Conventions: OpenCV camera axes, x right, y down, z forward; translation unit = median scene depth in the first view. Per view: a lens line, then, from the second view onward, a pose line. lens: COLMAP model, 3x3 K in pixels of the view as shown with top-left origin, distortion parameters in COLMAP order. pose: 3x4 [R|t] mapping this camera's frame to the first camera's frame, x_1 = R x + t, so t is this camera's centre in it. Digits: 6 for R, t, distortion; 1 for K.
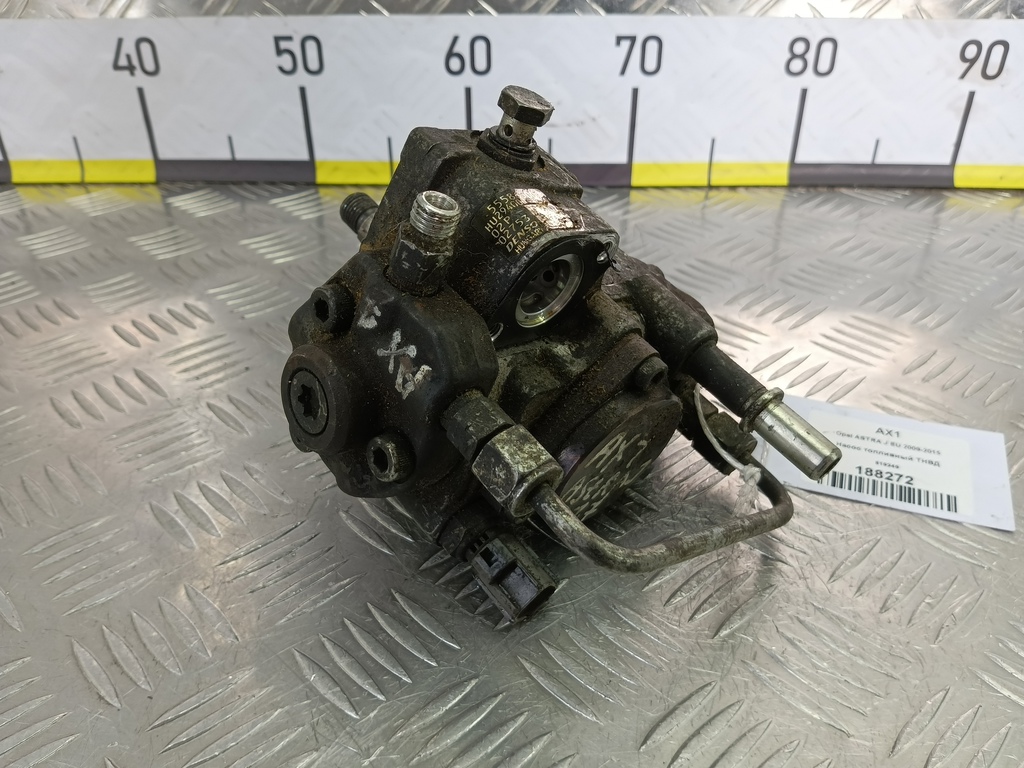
lens RADIAL K [[827.3, 0, 505.9], [0, 827.3, 403.1], [0, 0, 1]] dist [0.011539, -0.085888]
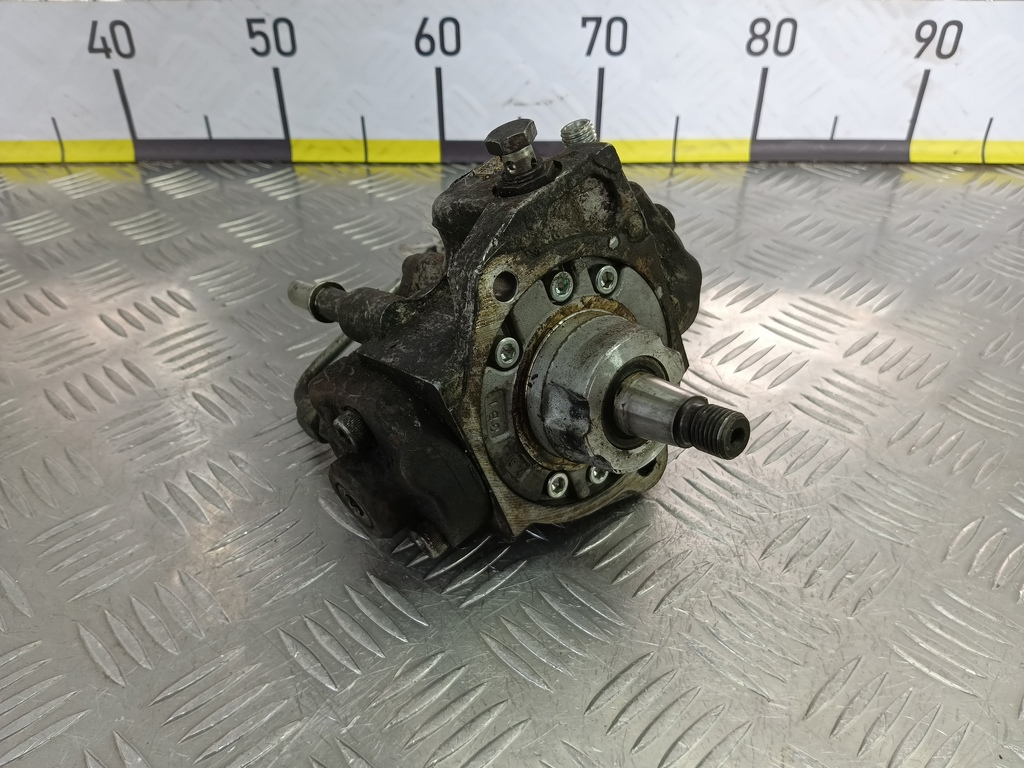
lens RADIAL K [[827.3, 0, 507.6], [0, 827.3, 395.1], [0, 0, 1]] dist [0.011539, -0.085888]
pose [[0.999797, -0.010378, 0.017242, 0.024897], [0.009236, 0.997840, 0.065037, -0.059447], [-0.017880, -0.064864, 0.997734, -0.067470]]
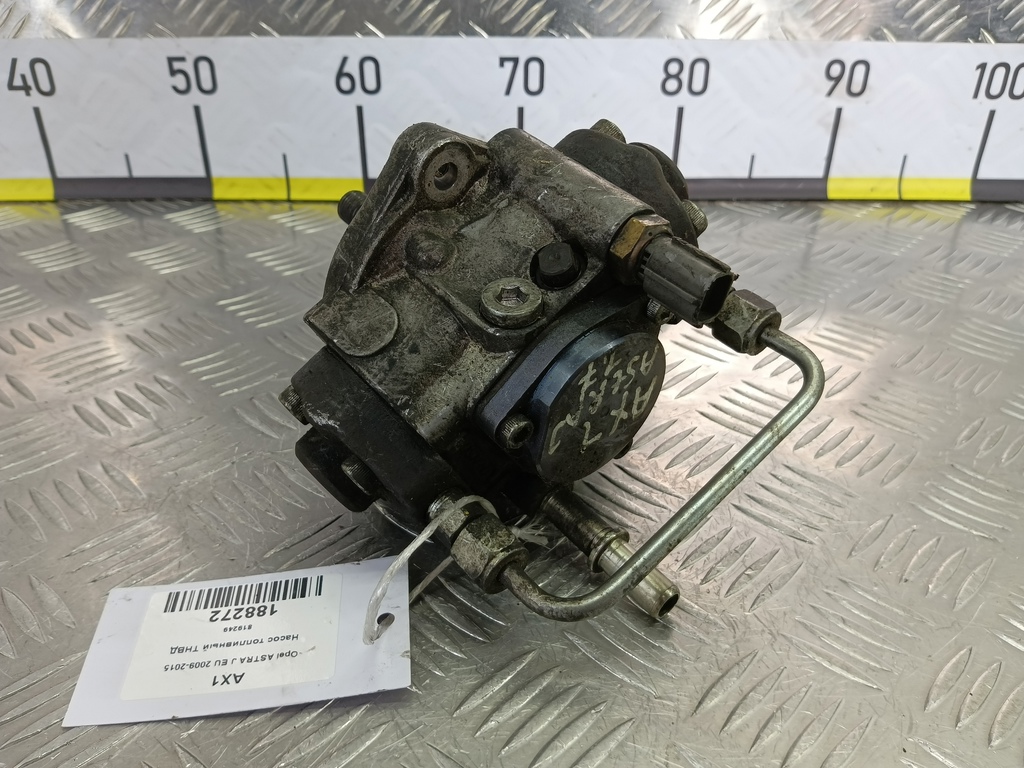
lens RADIAL K [[827.3, 0, 512.4], [0, 827.3, 399.5], [0, 0, 1]] dist [0.011539, -0.085888]
pose [[0.998372, -0.016565, 0.054585, 0.114343], [0.018701, 0.999070, -0.038864, 0.039192], [-0.053890, 0.039821, 0.997753, -0.037246]]
